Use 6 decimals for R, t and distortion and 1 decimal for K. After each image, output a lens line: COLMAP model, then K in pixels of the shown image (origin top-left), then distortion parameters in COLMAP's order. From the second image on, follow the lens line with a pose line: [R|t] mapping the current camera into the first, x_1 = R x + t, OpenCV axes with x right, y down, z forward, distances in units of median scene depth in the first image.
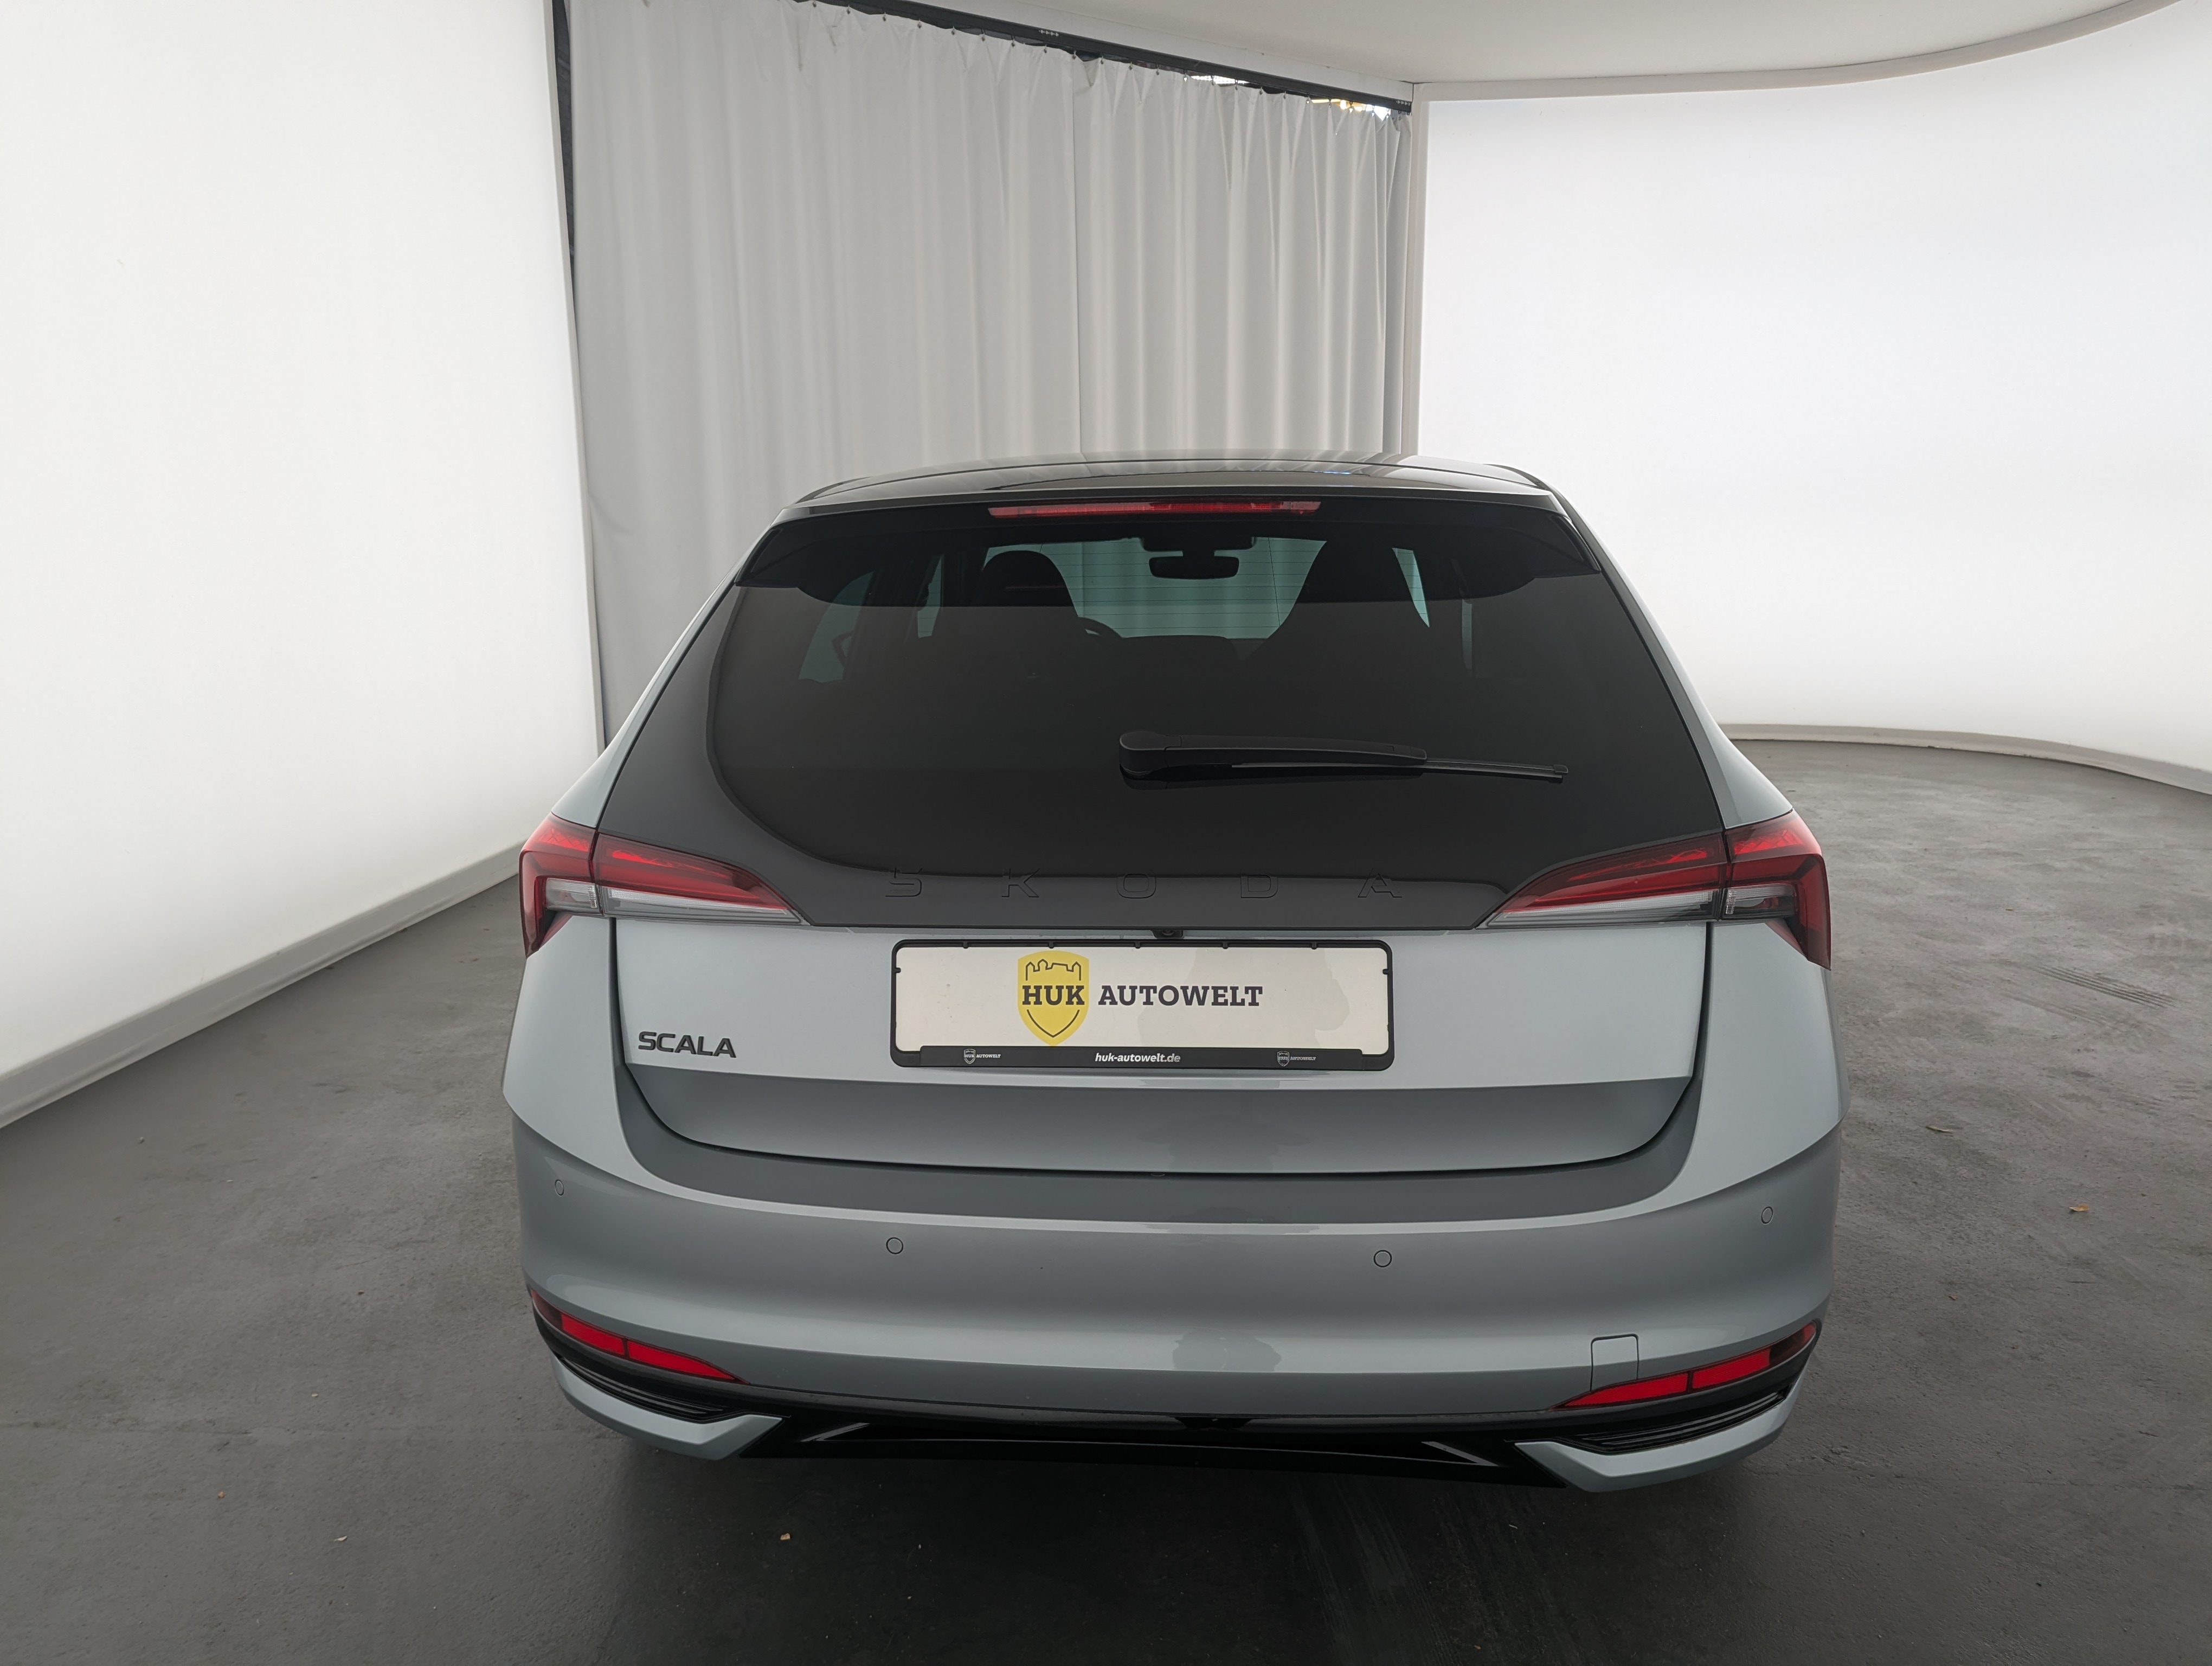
lens RADIAL K [[1533.8, 0, 1143.7], [0, 1533.8, 833.1], [0, 0, 1]] dist [0.056338, -0.044480]
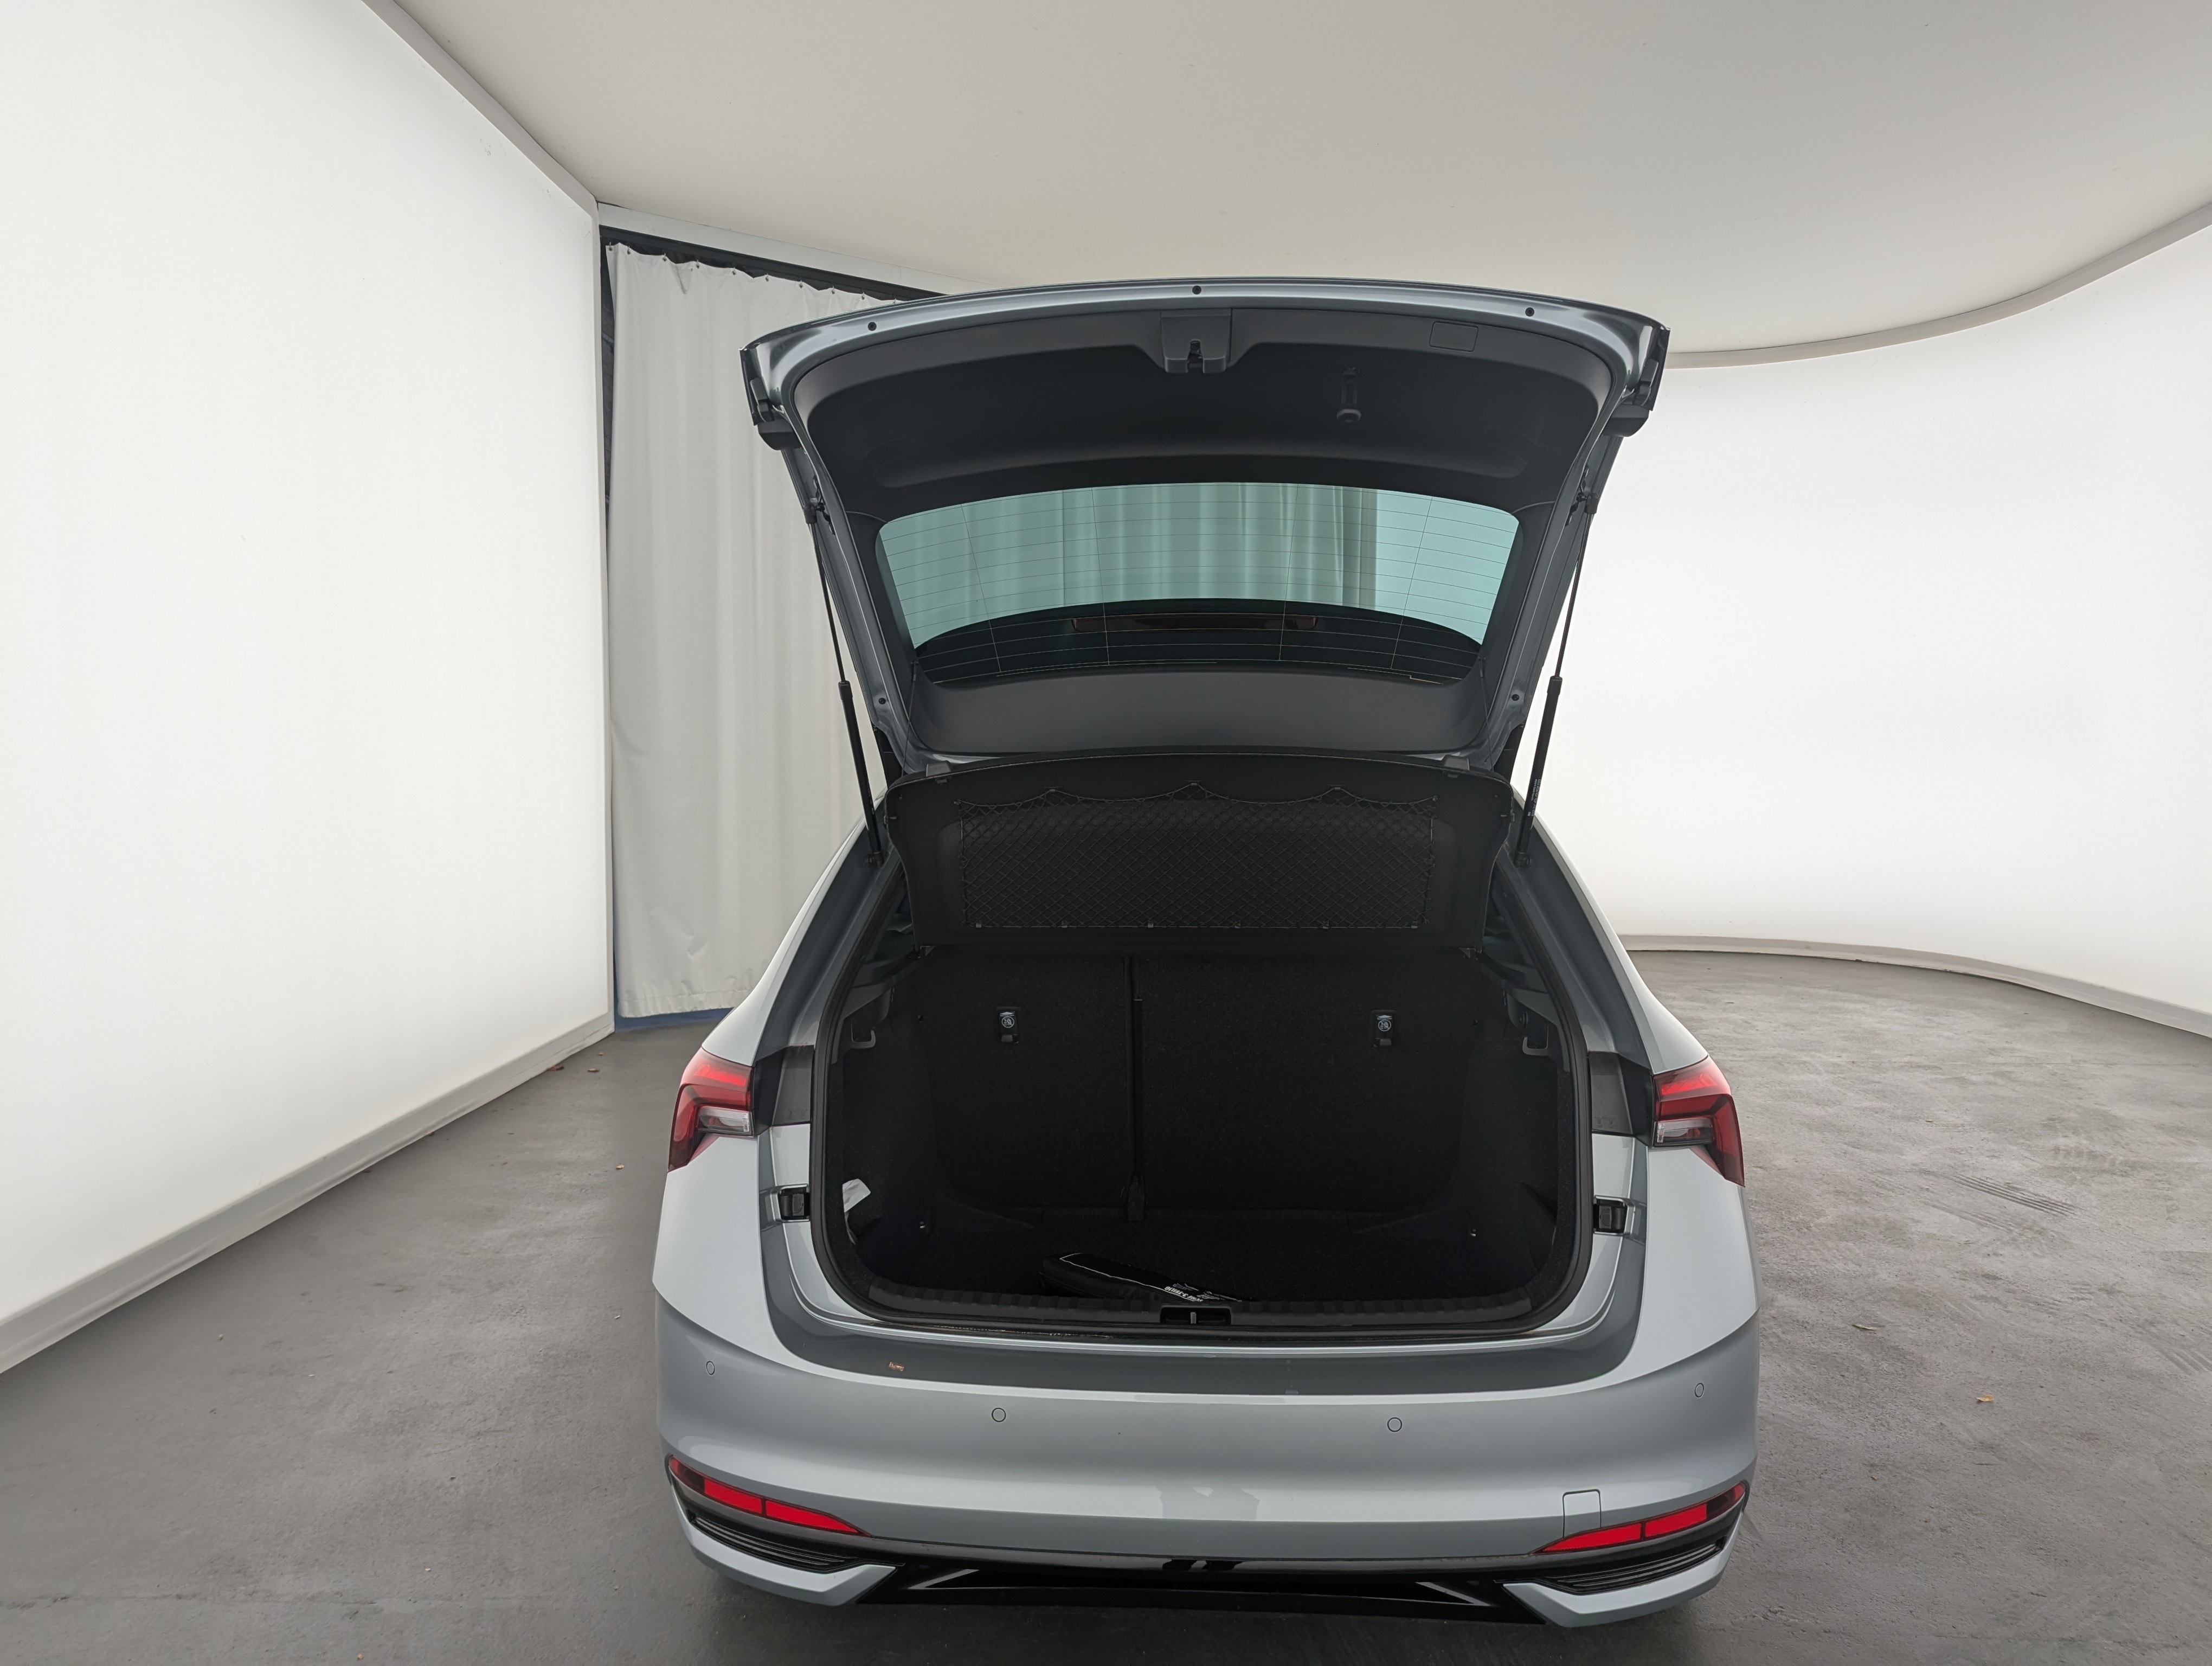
lens RADIAL K [[1533.8, 0, 1143.7], [0, 1533.8, 833.1], [0, 0, 1]] dist [0.056338, -0.044480]
pose [[0.999497, 0.010027, 0.030101, -0.044302], [-0.006198, 0.992179, -0.124672, -0.020055], [-0.031116, 0.124423, 0.991741, -0.143208]]
